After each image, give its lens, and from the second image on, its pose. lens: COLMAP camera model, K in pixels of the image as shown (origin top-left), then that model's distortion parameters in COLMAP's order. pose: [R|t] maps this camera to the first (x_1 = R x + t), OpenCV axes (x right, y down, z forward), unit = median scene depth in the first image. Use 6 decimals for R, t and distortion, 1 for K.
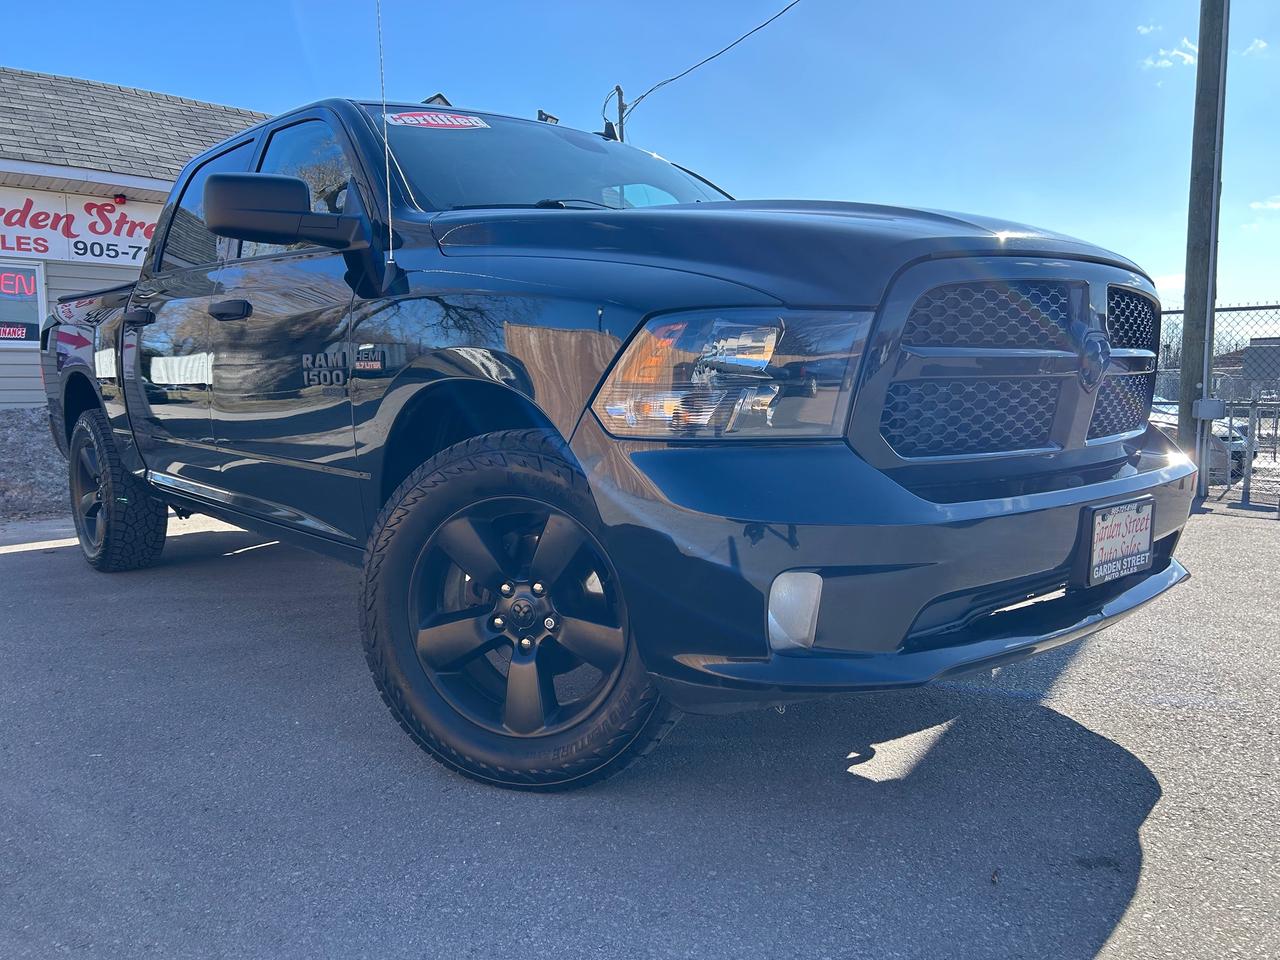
lens RADIAL K [[960.0, 0, 634.8], [0, 960.0, 485.5], [0, 0, 1]] dist [0.020023, -0.000234]
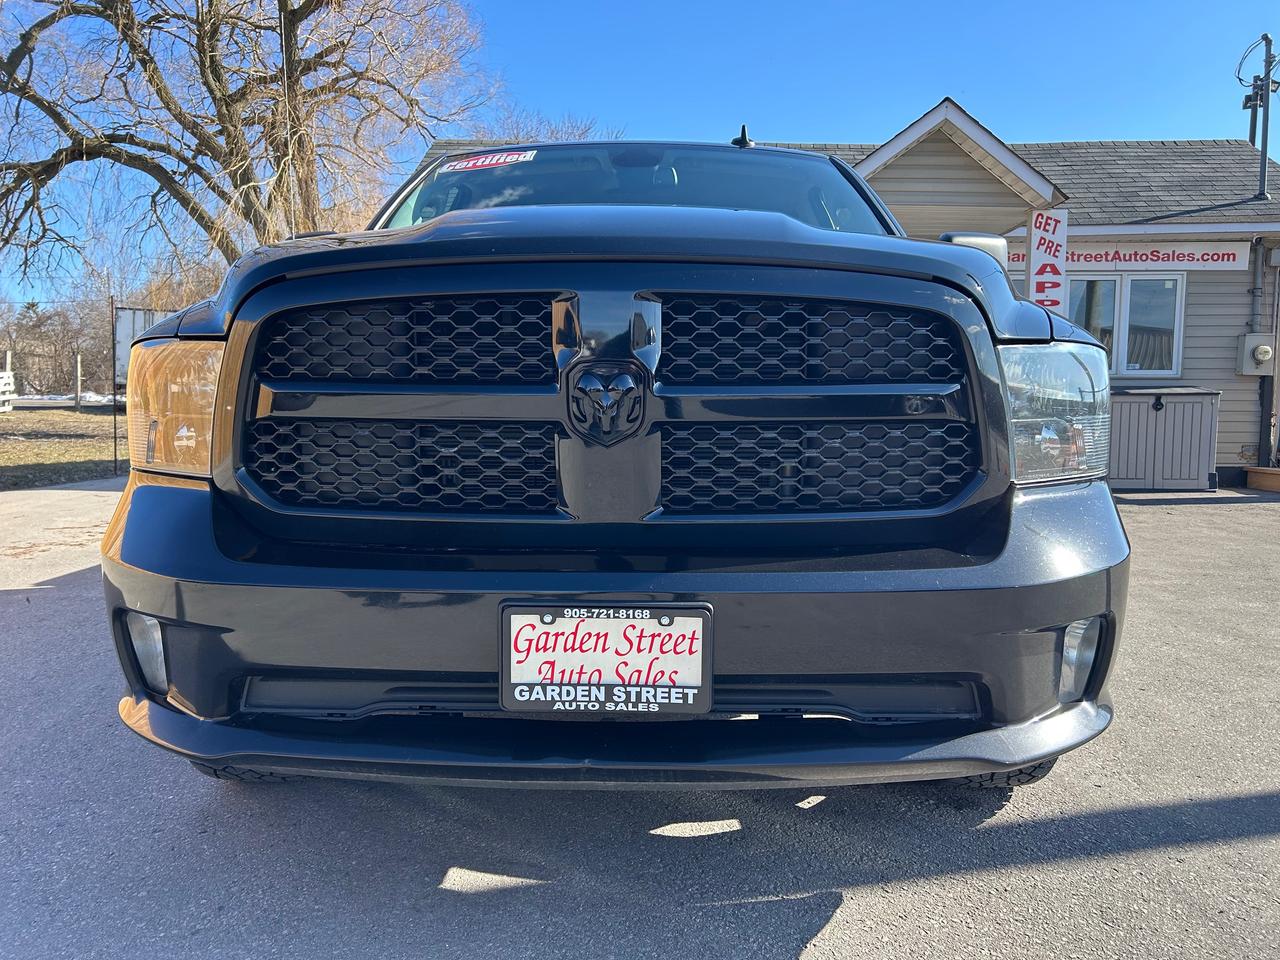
lens RADIAL K [[960.0, 0, 649.1], [0, 960.0, 485.8], [0, 0, 1]] dist [0.020023, -0.000234]
pose [[0.743860, 0.080235, -0.663502, 0.226834], [-0.090082, 0.995745, 0.019420, -0.019565], [0.662237, 0.045323, 0.747922, 0.114339]]
